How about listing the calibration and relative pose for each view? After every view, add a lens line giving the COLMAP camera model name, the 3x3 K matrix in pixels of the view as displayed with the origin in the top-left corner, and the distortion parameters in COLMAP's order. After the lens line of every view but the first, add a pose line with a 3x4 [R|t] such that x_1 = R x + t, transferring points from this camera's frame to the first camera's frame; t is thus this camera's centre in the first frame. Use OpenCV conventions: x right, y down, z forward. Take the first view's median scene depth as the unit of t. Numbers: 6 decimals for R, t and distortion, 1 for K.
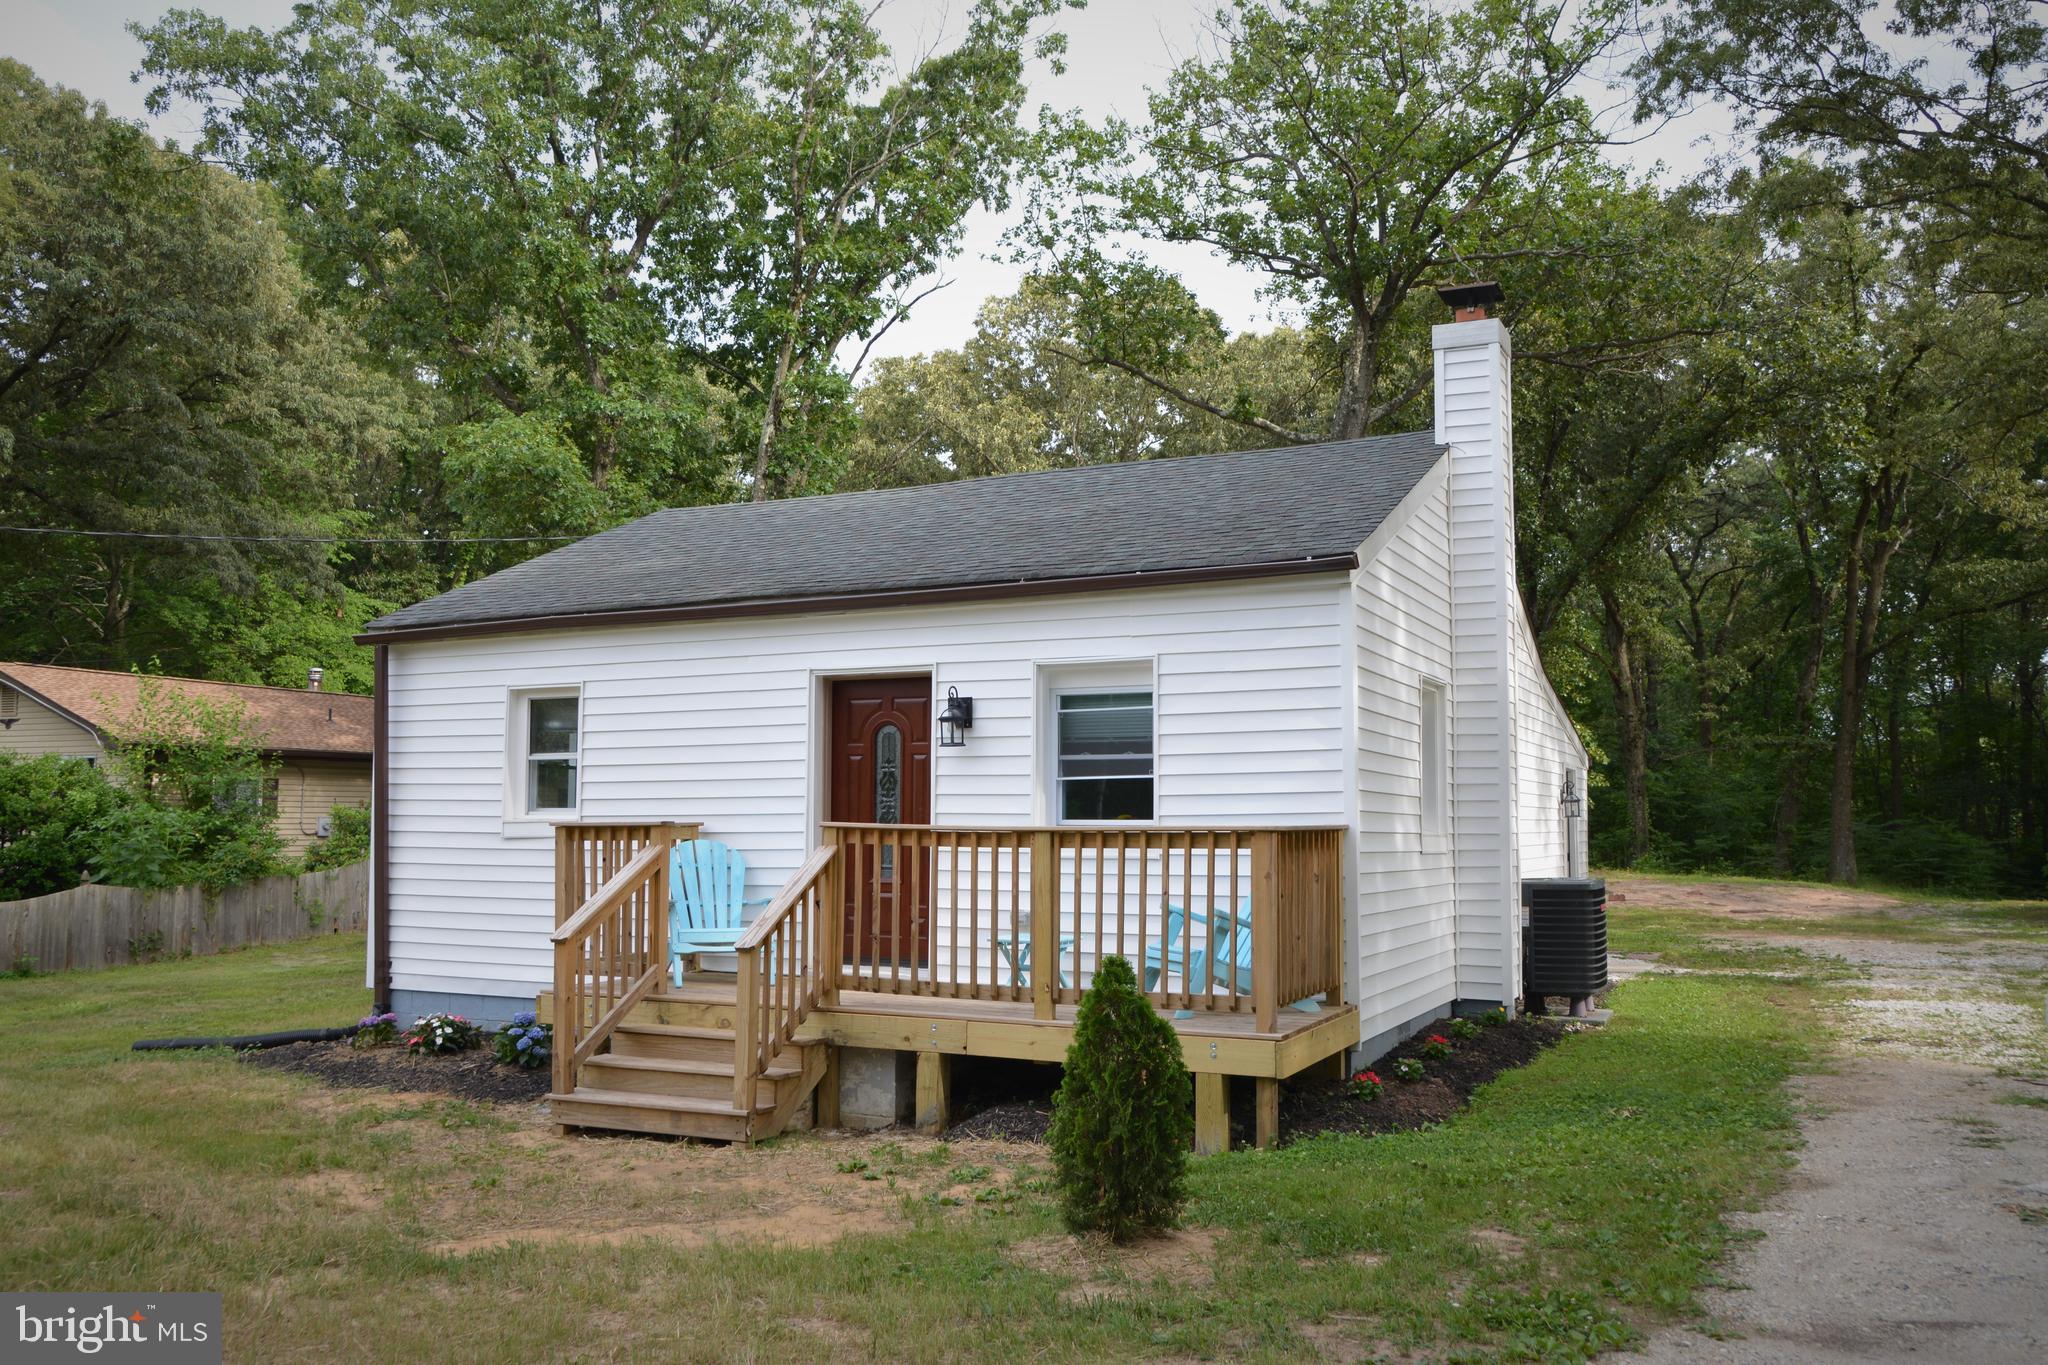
lens RADIAL K [[1676.5, 0, 1021.8], [0, 1676.5, 710.4], [0, 0, 1]] dist [-0.119276, 0.233359]
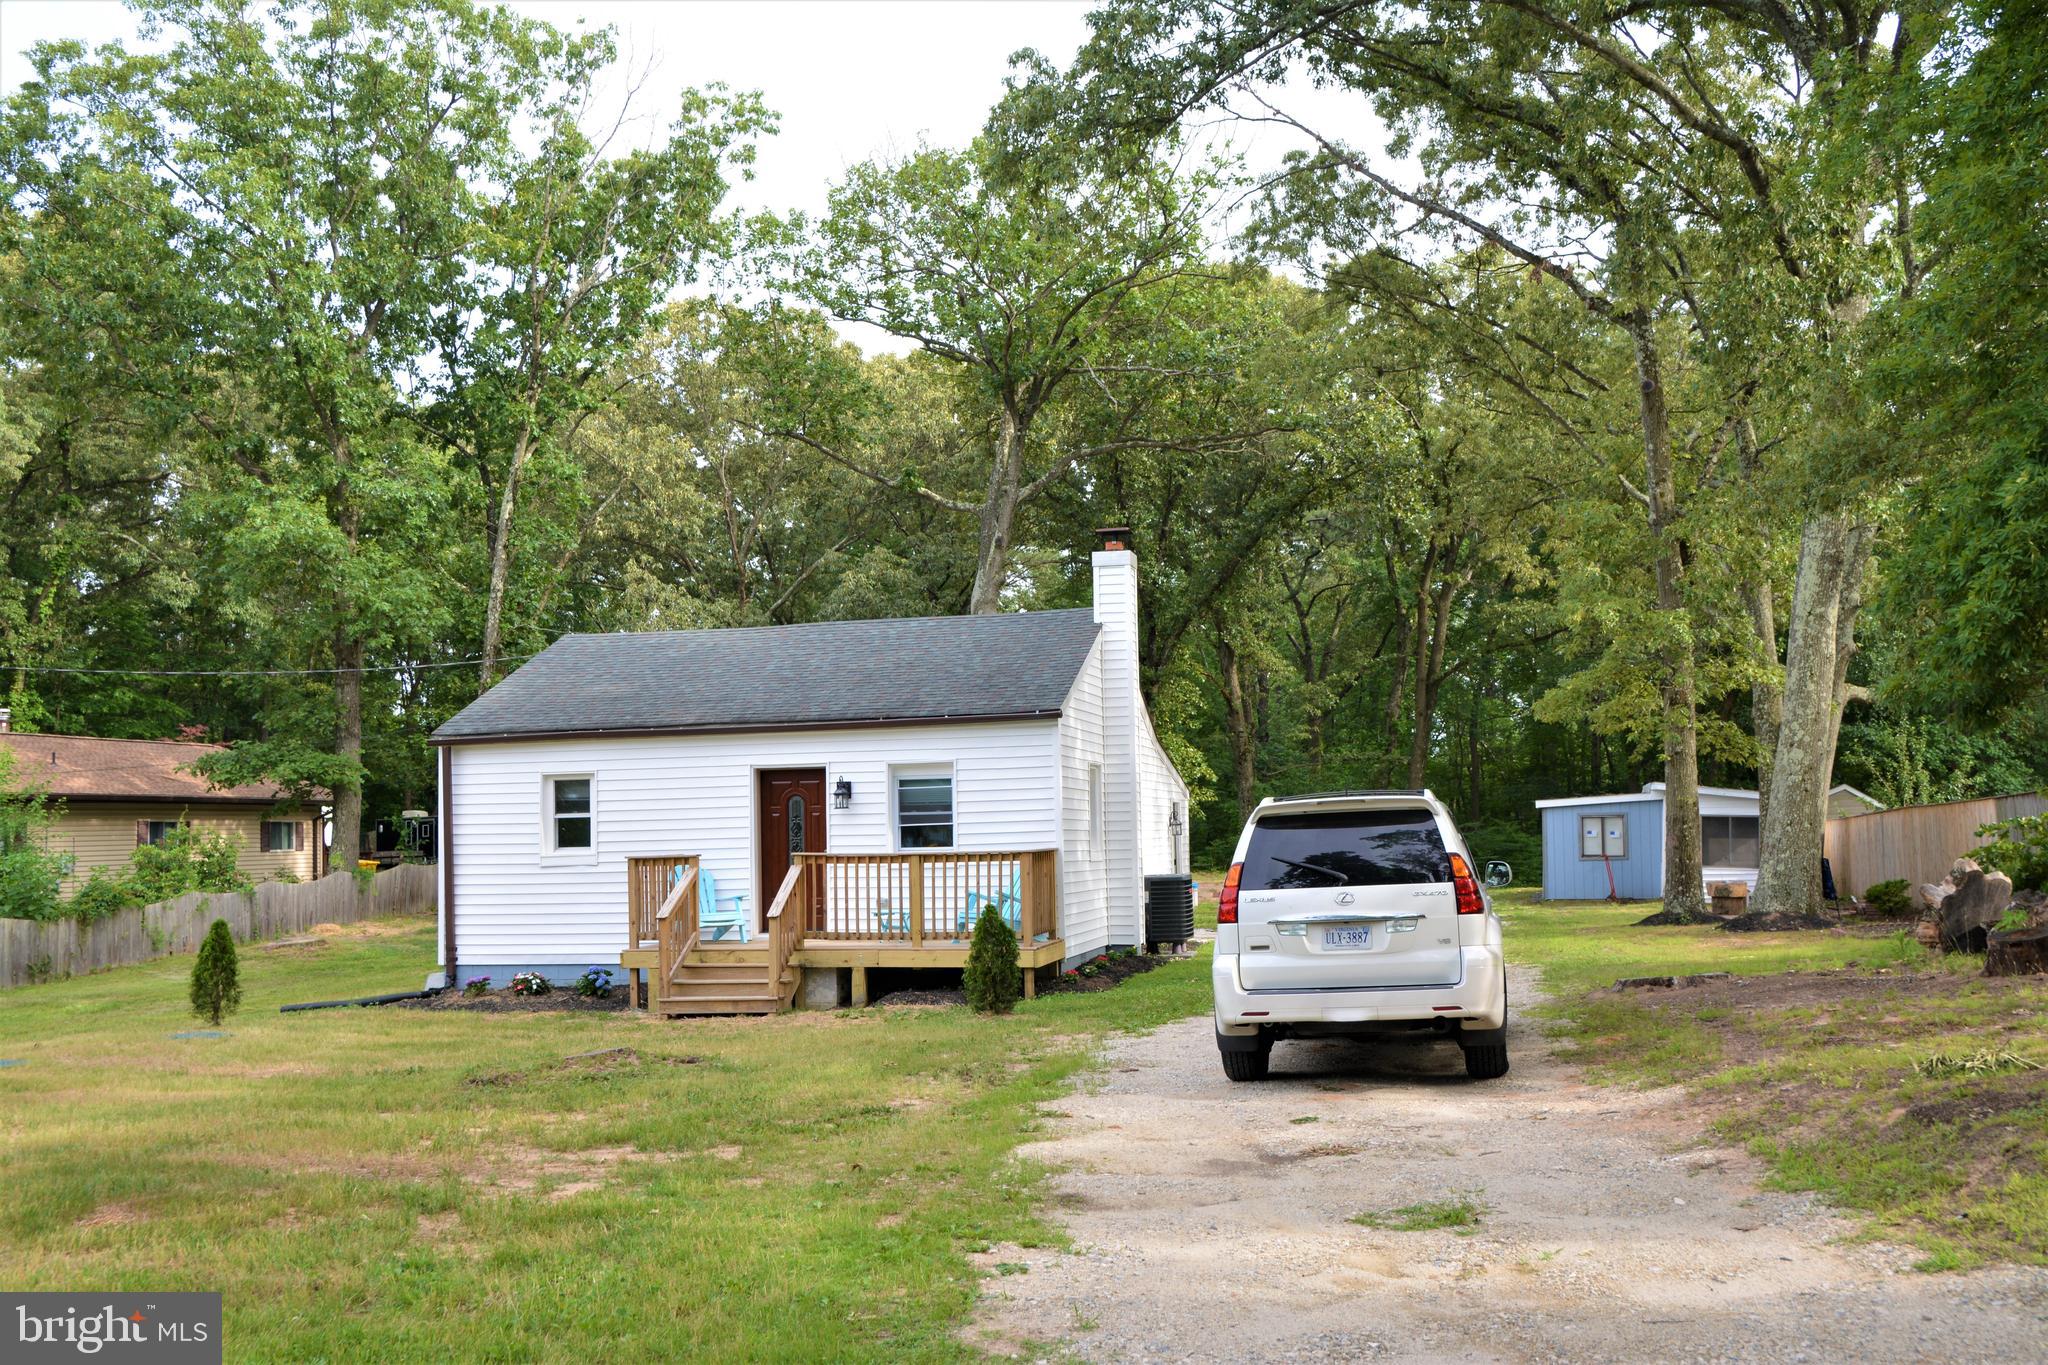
lens RADIAL K [[1912.5, 0, 1022.3], [0, 1912.5, 755.3], [0, 0, 1]] dist [-0.001108, 0.188062]
pose [[0.973842, -0.012487, 0.226882, -0.270672], [0.006477, 0.999609, 0.027217, -0.077563], [-0.227133, -0.025036, 0.973542, -0.898995]]
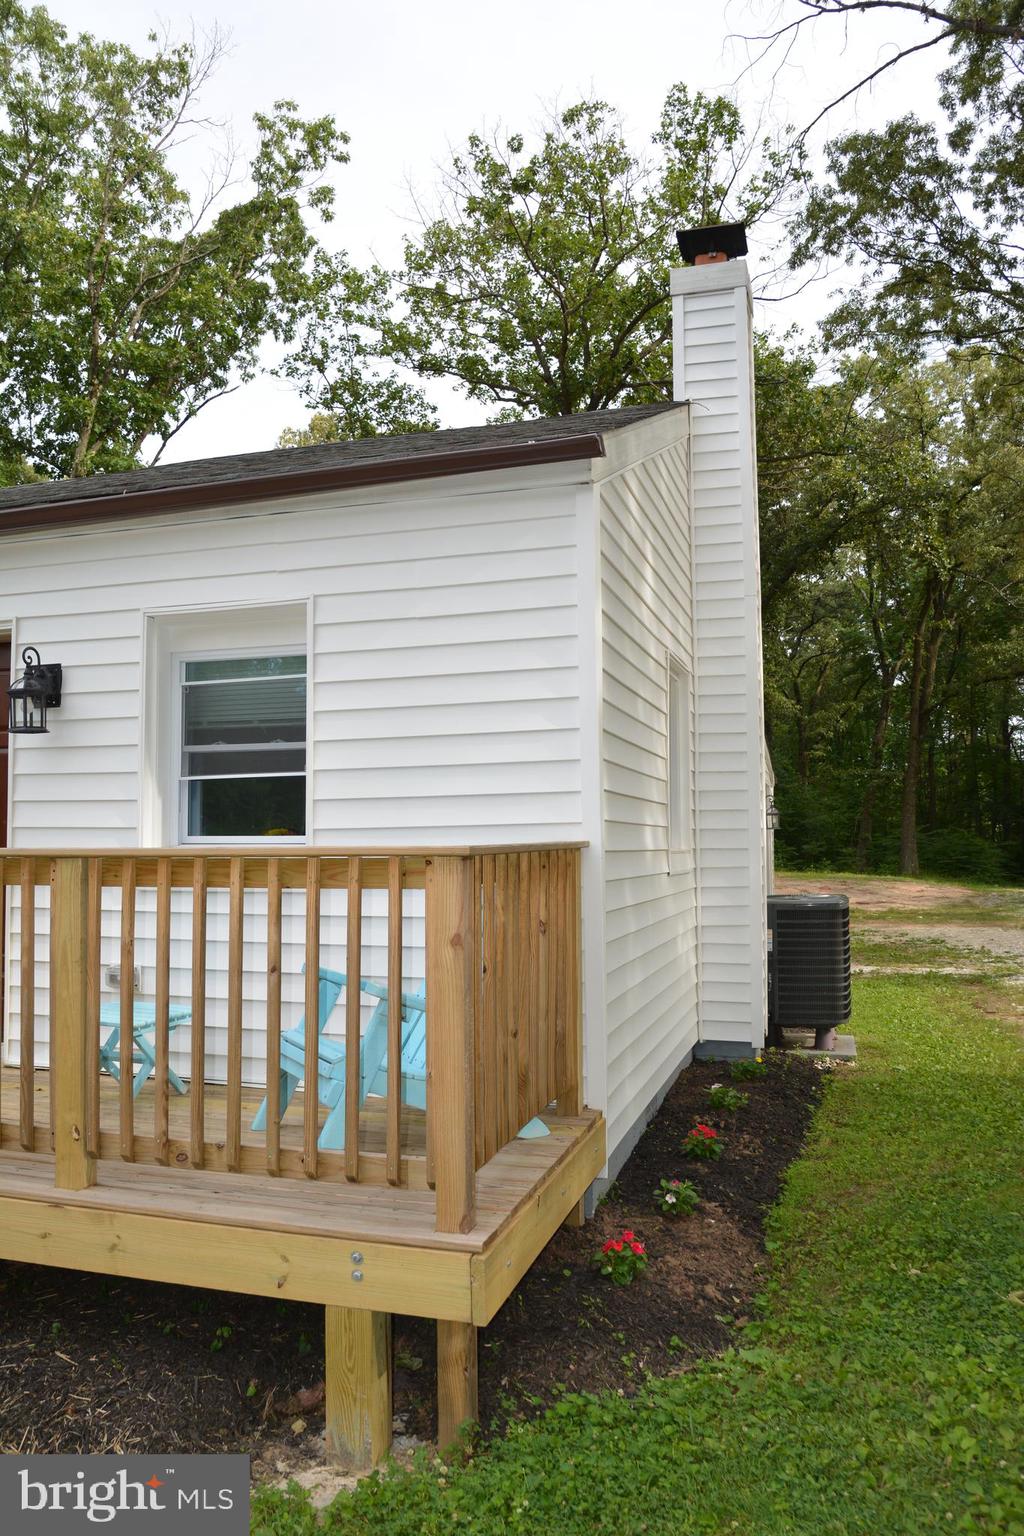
lens RADIAL K [[1154.7, 0, 521.8], [0, 1154.7, 792.4], [0, 0, 1]] dist [-0.128263, 0.115313]
pose [[0.986121, -0.001999, 0.166015, 0.070799], [-0.003049, 0.999541, 0.030145, 0.026713], [-0.165999, -0.030232, 0.985662, 0.420069]]
